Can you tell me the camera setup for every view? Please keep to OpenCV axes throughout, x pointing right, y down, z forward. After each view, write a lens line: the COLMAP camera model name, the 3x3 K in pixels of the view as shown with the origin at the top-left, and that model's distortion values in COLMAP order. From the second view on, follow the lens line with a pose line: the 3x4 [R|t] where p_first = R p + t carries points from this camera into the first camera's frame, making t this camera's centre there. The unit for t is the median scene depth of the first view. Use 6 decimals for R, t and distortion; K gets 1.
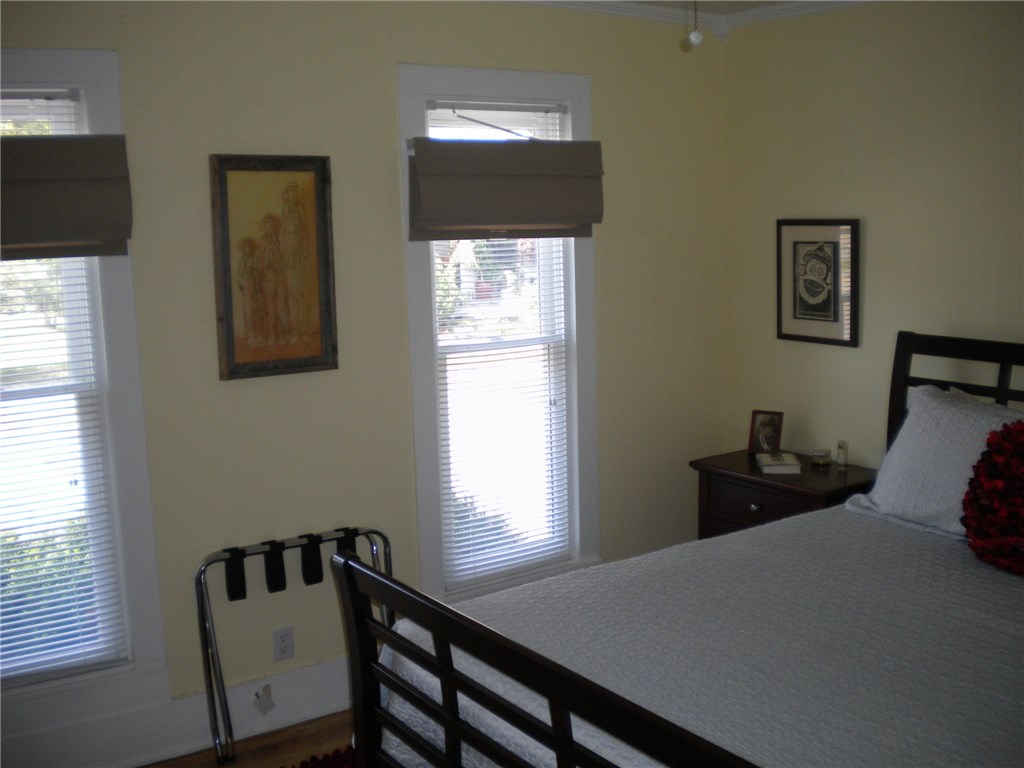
lens RADIAL K [[1072.6, 0, 512.0], [0, 1072.6, 384.0], [0, 0, 1]] dist [-0.069798, -0.175837]
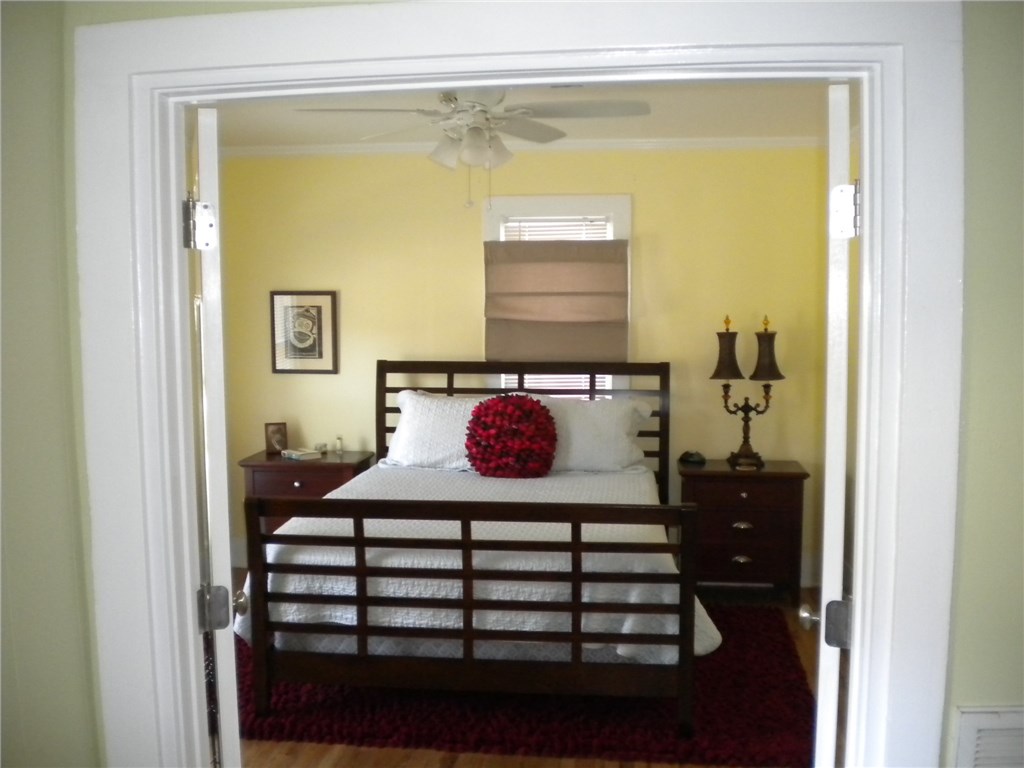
lens RADIAL K [[1072.6, 0, 512.0], [0, 1072.6, 384.0], [0, 0, 1]] dist [-0.069798, -0.175837]
pose [[0.659090, -0.044970, 0.750719, -0.667018], [0.101200, 0.994435, -0.029278, 0.050373], [-0.745224, 0.095270, 0.659973, -0.208007]]
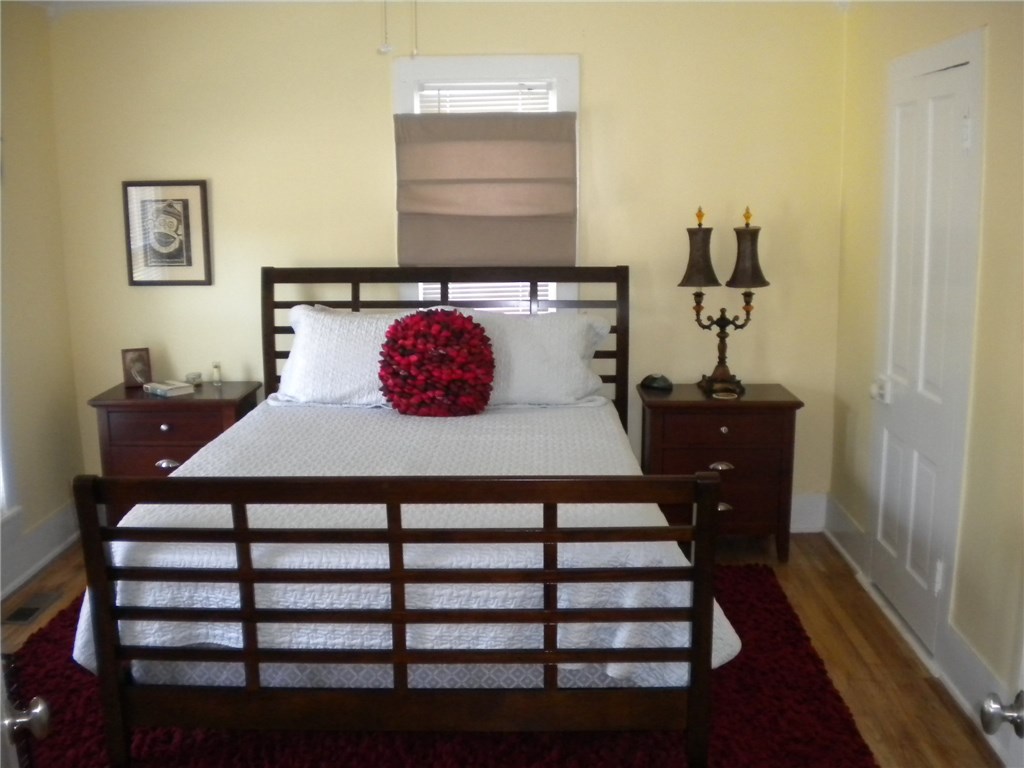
lens RADIAL K [[1047.4, 0, 512.0], [0, 1047.4, 384.0], [0, 0, 1]] dist [-0.012734, -0.388418]
pose [[0.576986, -0.135819, 0.805382, -0.453231], [0.116078, 0.989703, 0.083743, 0.017390], [-0.808463, 0.045169, 0.586811, 0.022345]]
